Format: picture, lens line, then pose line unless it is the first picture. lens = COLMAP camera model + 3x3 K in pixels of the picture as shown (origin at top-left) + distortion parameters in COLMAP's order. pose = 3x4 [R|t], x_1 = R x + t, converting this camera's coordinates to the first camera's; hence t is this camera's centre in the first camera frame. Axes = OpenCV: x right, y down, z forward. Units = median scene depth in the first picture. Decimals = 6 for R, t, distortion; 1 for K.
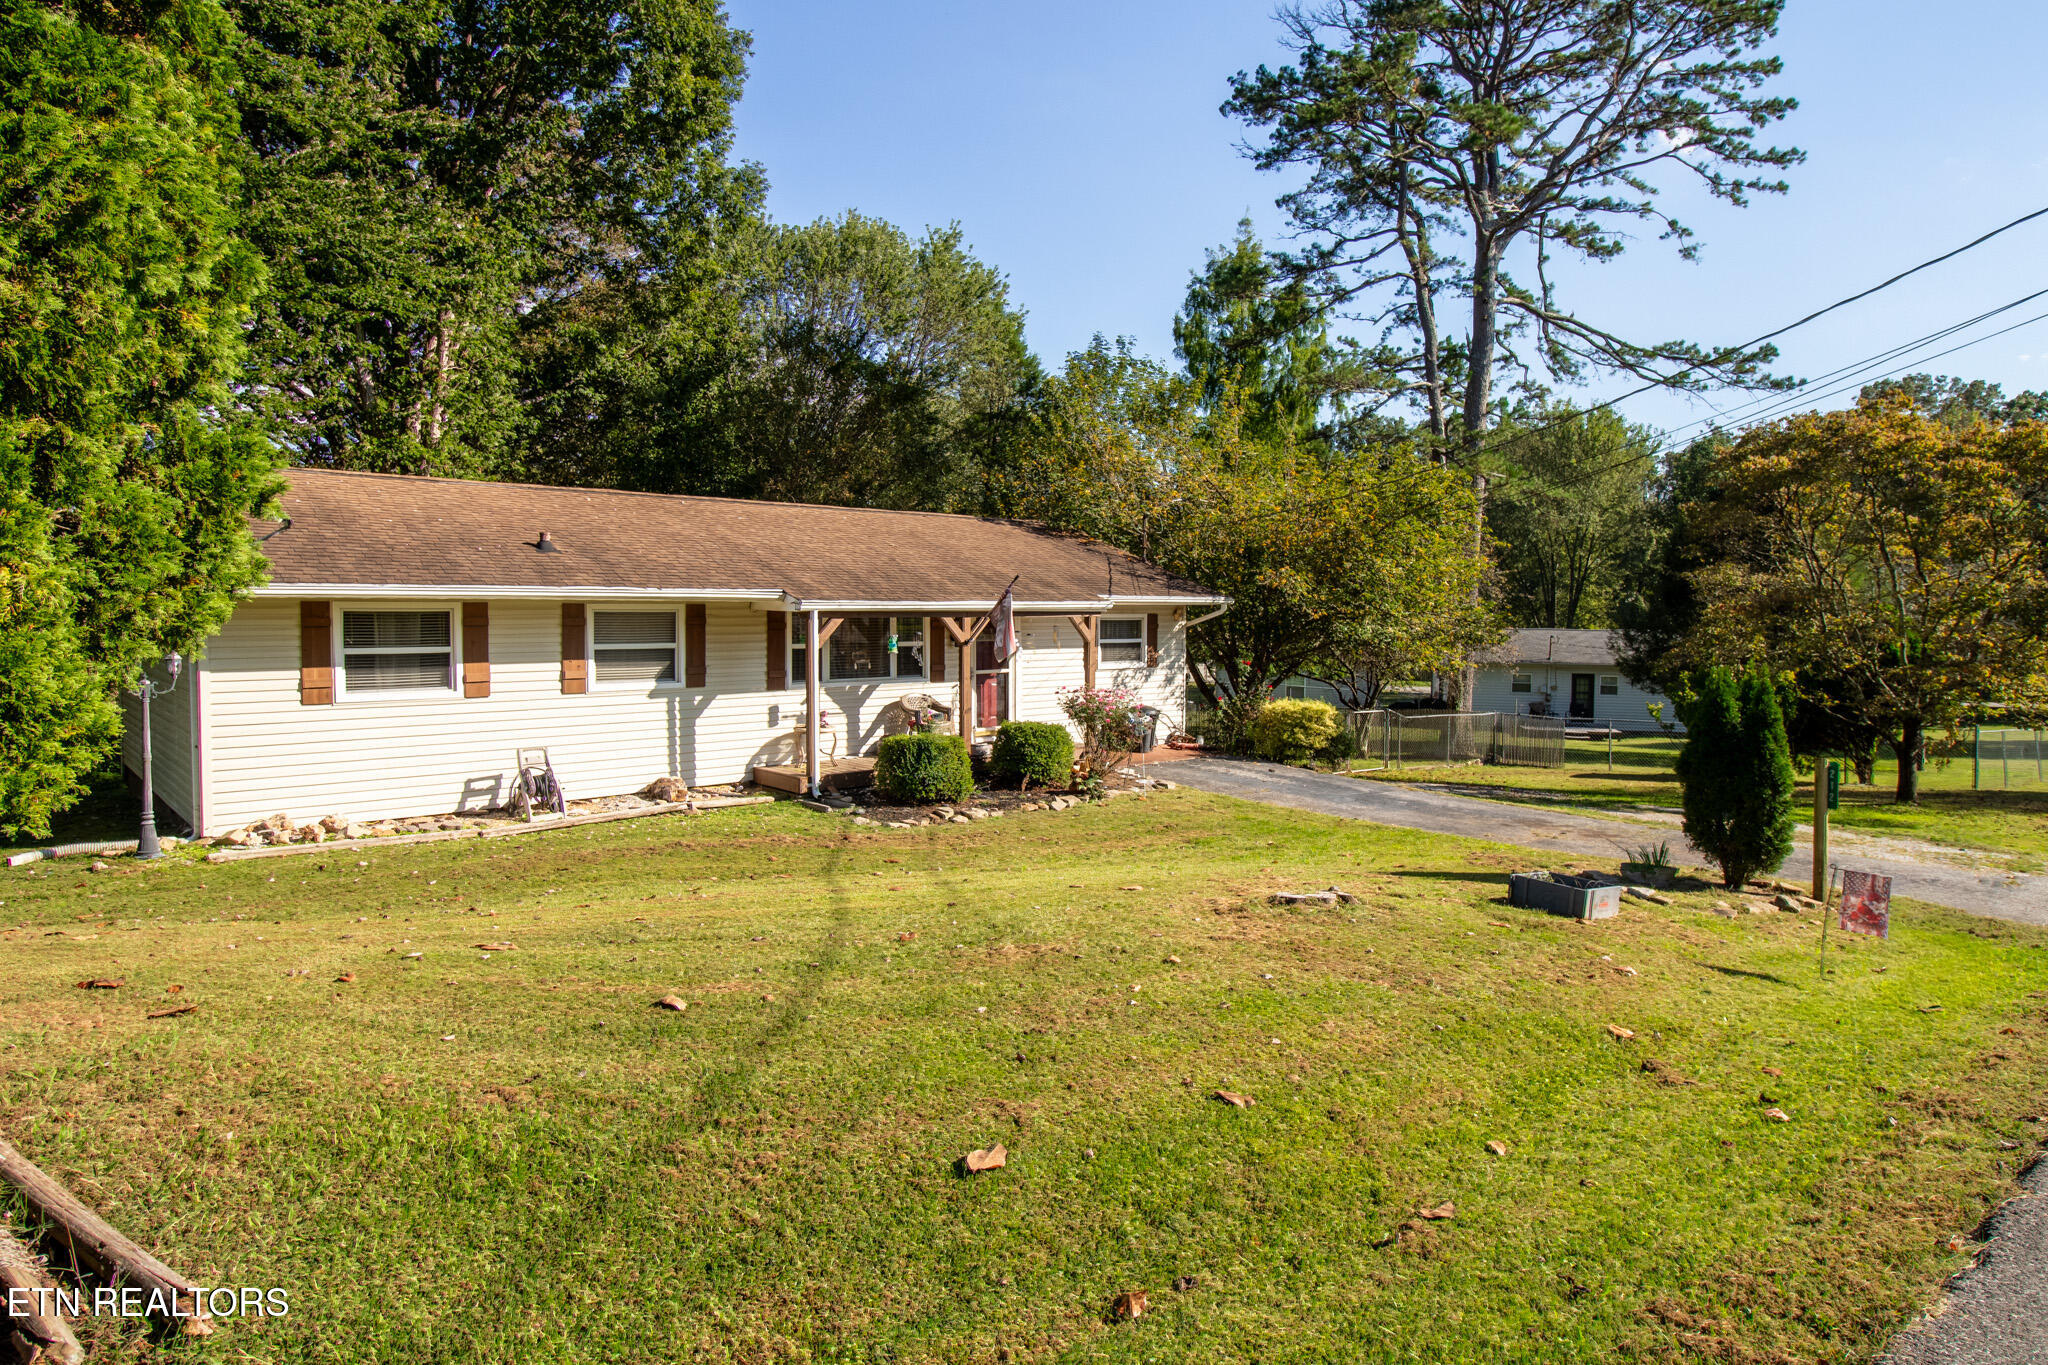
lens RADIAL K [[1153.4, 0, 1024.0], [0, 1153.4, 682.5], [0, 0, 1]] dist [-0.002867, -0.002106]
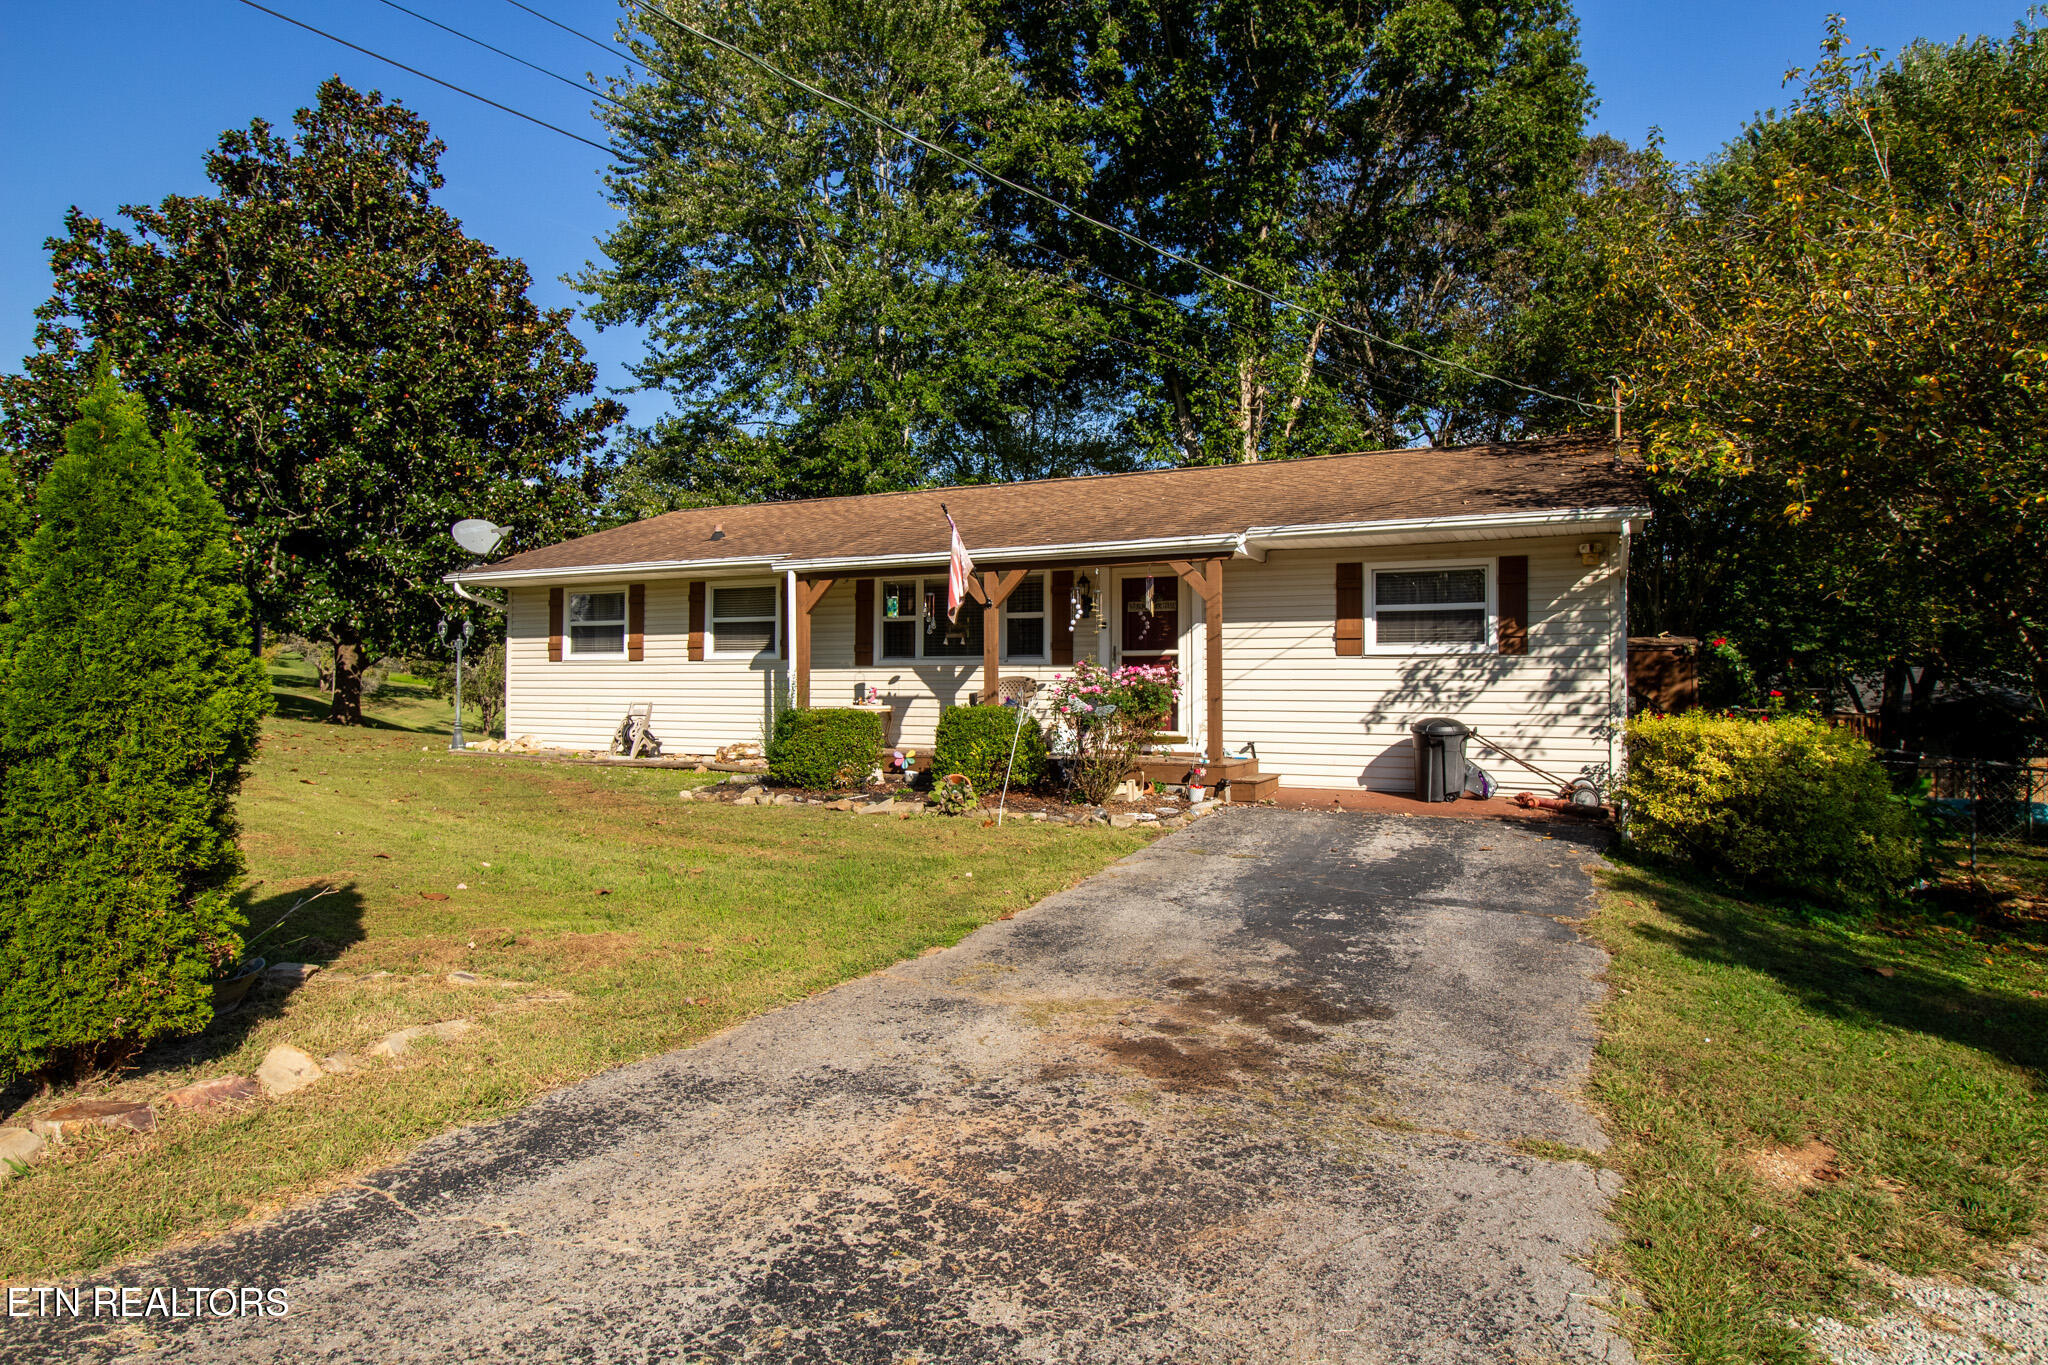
lens RADIAL K [[1153.4, 0, 1024.0], [0, 1153.4, 682.5], [0, 0, 1]] dist [-0.002867, -0.002106]
pose [[0.365337, 0.001849, -0.930873, 0.743114], [-0.058213, 0.998086, -0.020864, 0.033640], [0.929053, 0.061811, 0.364746, 0.835506]]
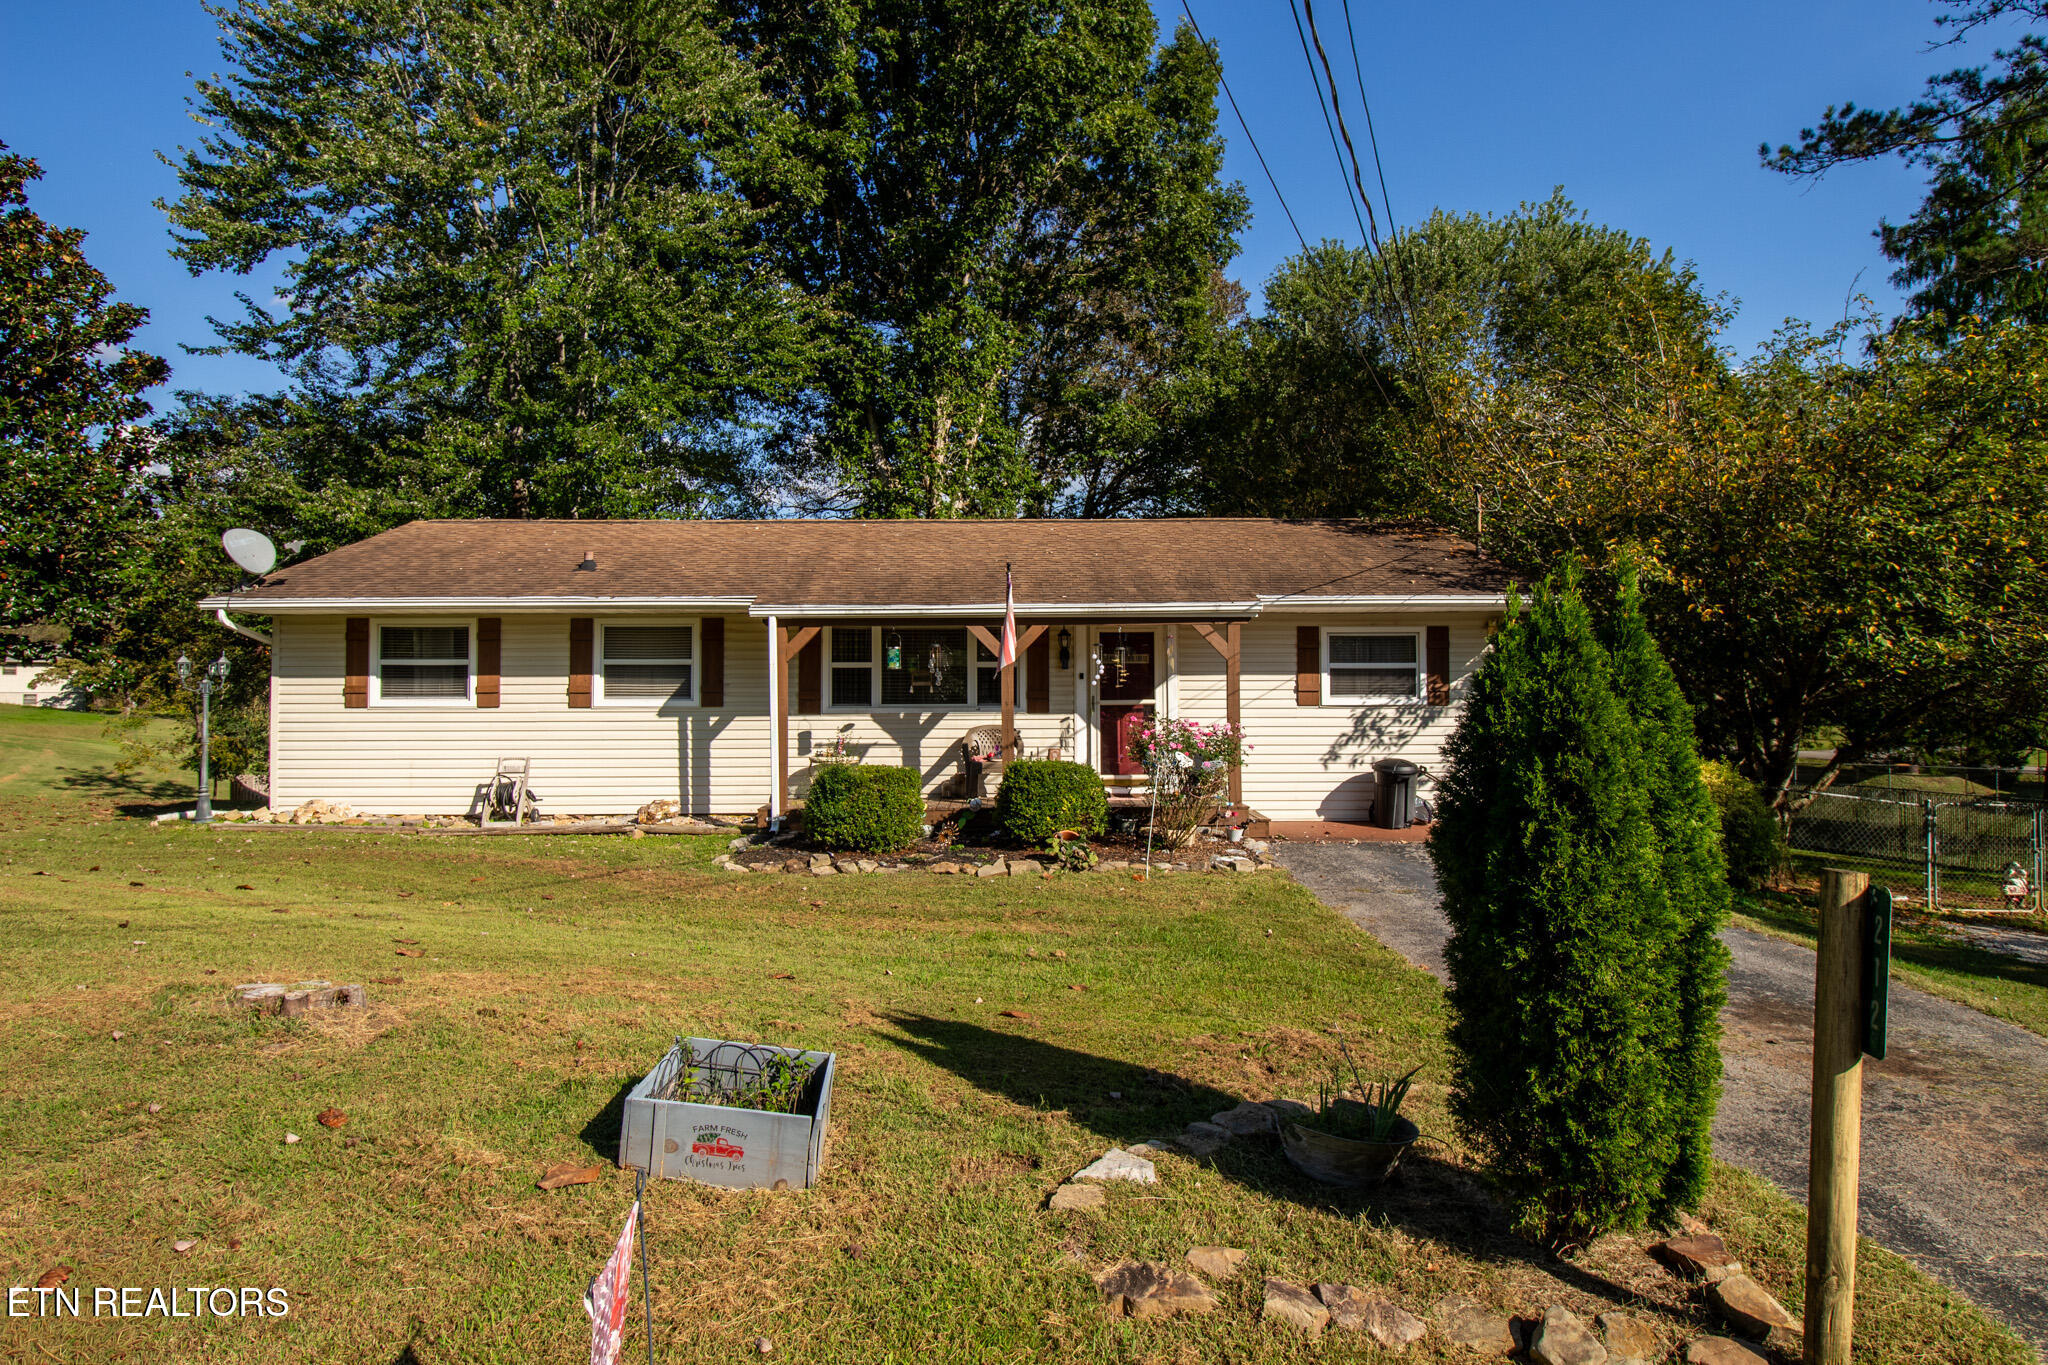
lens RADIAL K [[1153.4, 0, 1024.0], [0, 1153.4, 682.5], [0, 0, 1]] dist [-0.002867, -0.002106]
pose [[0.746196, -0.002978, -0.665719, 0.531515], [-0.036860, 0.998271, -0.045782, 0.018126], [0.664705, 0.058701, 0.744796, 0.479513]]
